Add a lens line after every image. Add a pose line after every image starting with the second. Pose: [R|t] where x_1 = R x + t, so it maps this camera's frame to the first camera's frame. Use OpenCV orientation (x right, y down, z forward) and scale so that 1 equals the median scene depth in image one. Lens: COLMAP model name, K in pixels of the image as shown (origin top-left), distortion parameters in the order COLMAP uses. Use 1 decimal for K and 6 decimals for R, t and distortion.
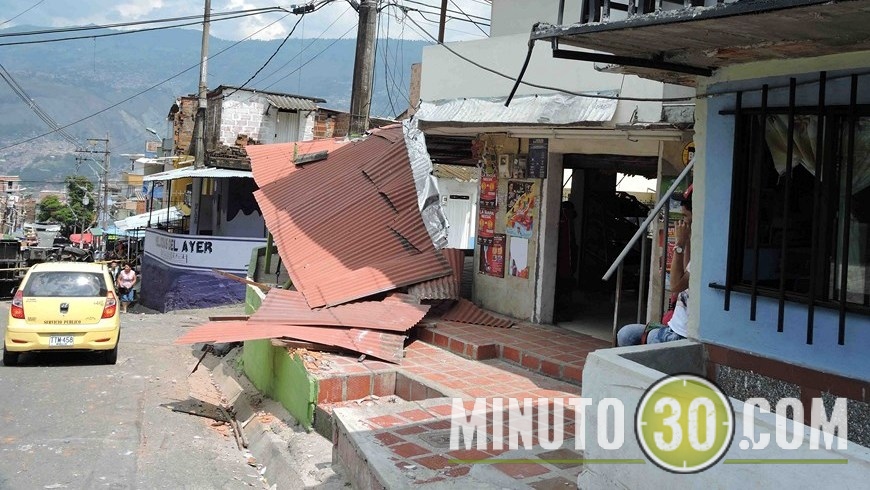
lens RADIAL K [[843.1, 0, 435.0], [0, 843.1, 245.0], [0, 0, 1]] dist [0.000024, 0.001350]
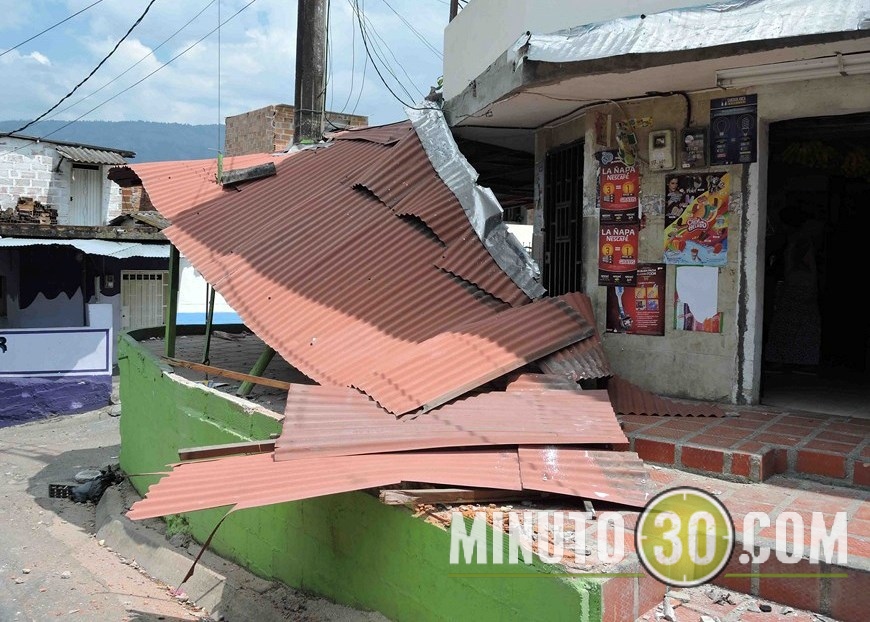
lens RADIAL K [[806.9, 0, 435.9], [0, 806.9, 344.0], [0, 0, 1]] dist [-0.008721, 0.014639]
pose [[0.953995, -0.070198, 0.291489, -0.245667], [0.065446, 0.997516, 0.026032, 0.019043], [-0.292593, -0.005758, 0.956220, 0.488383]]
